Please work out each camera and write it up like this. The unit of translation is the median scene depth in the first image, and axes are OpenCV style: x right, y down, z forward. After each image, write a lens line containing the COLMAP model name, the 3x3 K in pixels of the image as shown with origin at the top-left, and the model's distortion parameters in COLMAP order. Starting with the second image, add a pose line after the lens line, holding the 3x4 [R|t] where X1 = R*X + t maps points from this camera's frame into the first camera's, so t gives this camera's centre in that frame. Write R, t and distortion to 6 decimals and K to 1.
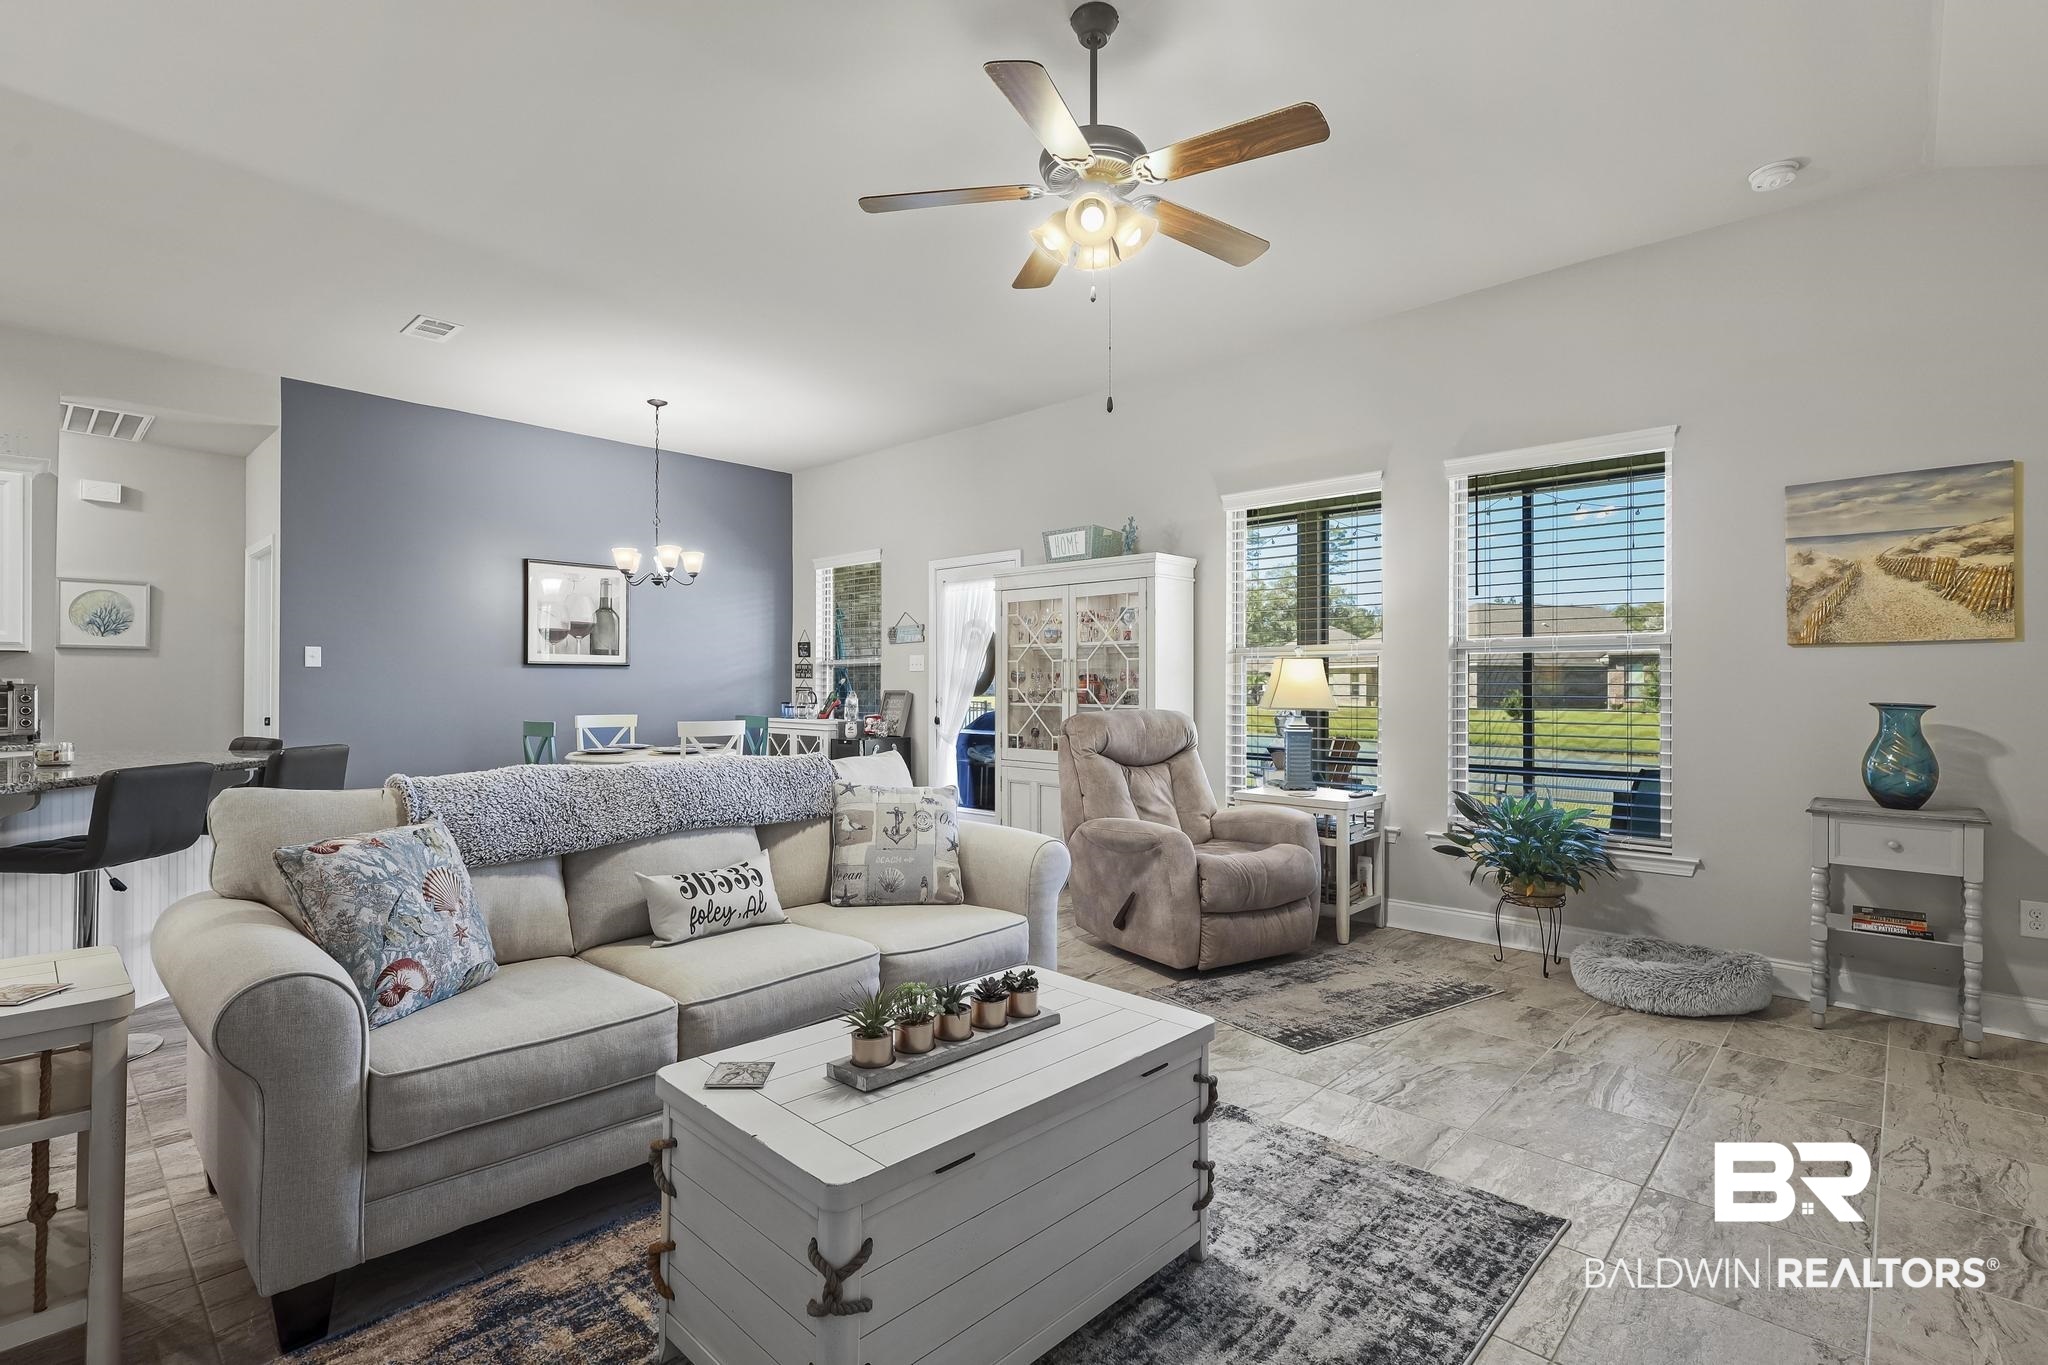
lens RADIAL K [[944.6, 0, 1015.5], [0, 944.6, 682.3], [0, 0, 1]] dist [0.000563, 0.000423]
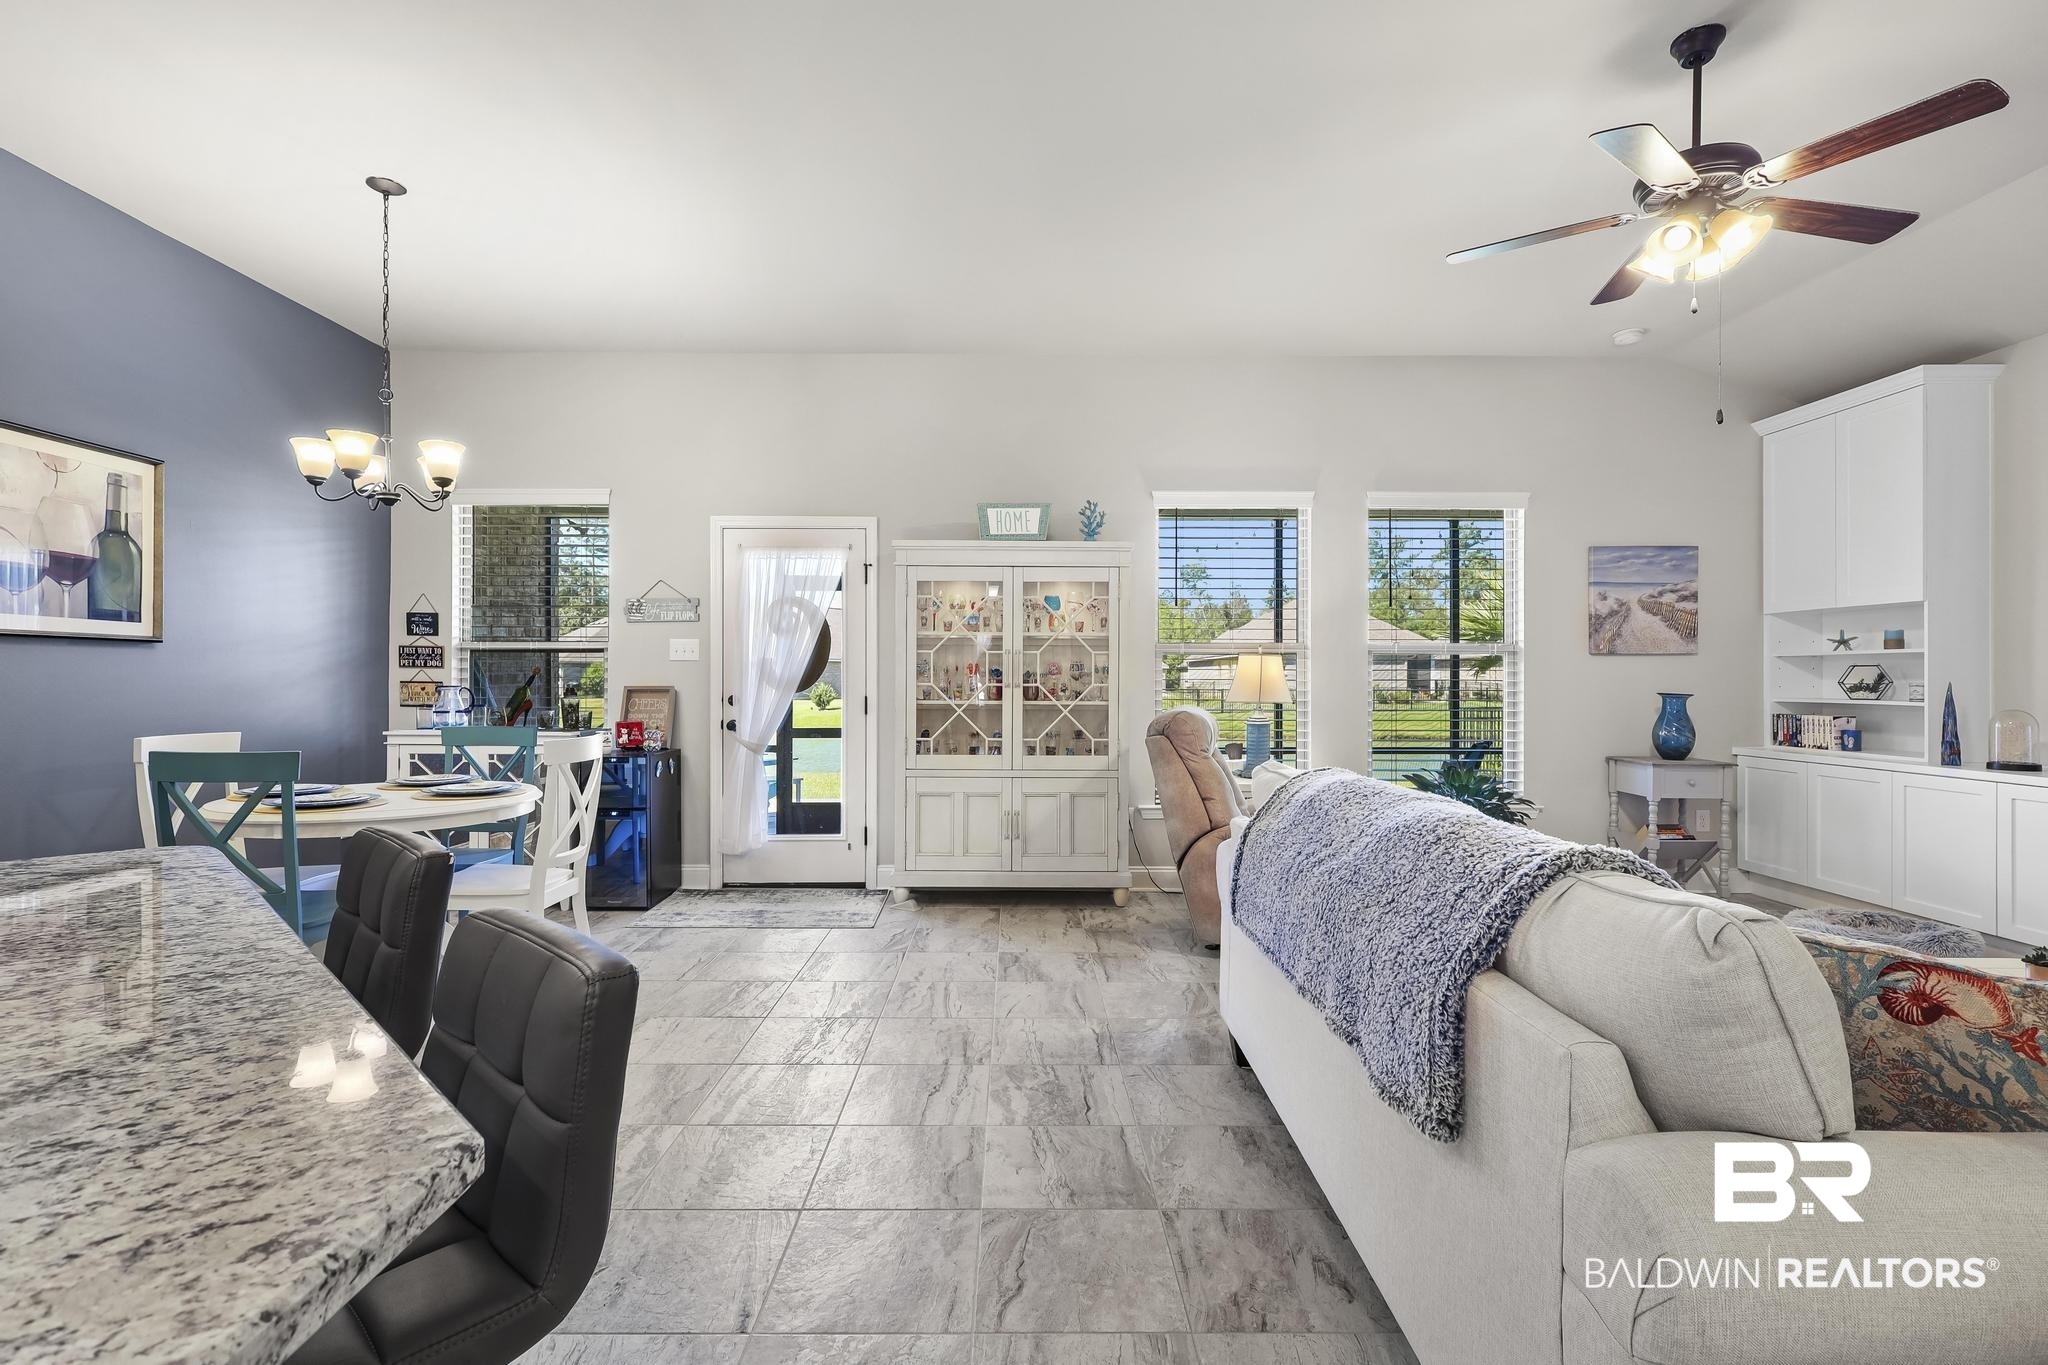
lens RADIAL K [[944.6, 0, 1015.4], [0, 944.6, 680.1], [0, 0, 1]] dist [0.000563, 0.000423]
pose [[0.727486, 0.001822, 0.686120, -0.761130], [-0.004508, 0.999988, 0.002124, 0.002021], [-0.686107, -0.004638, 0.727486, 0.485540]]
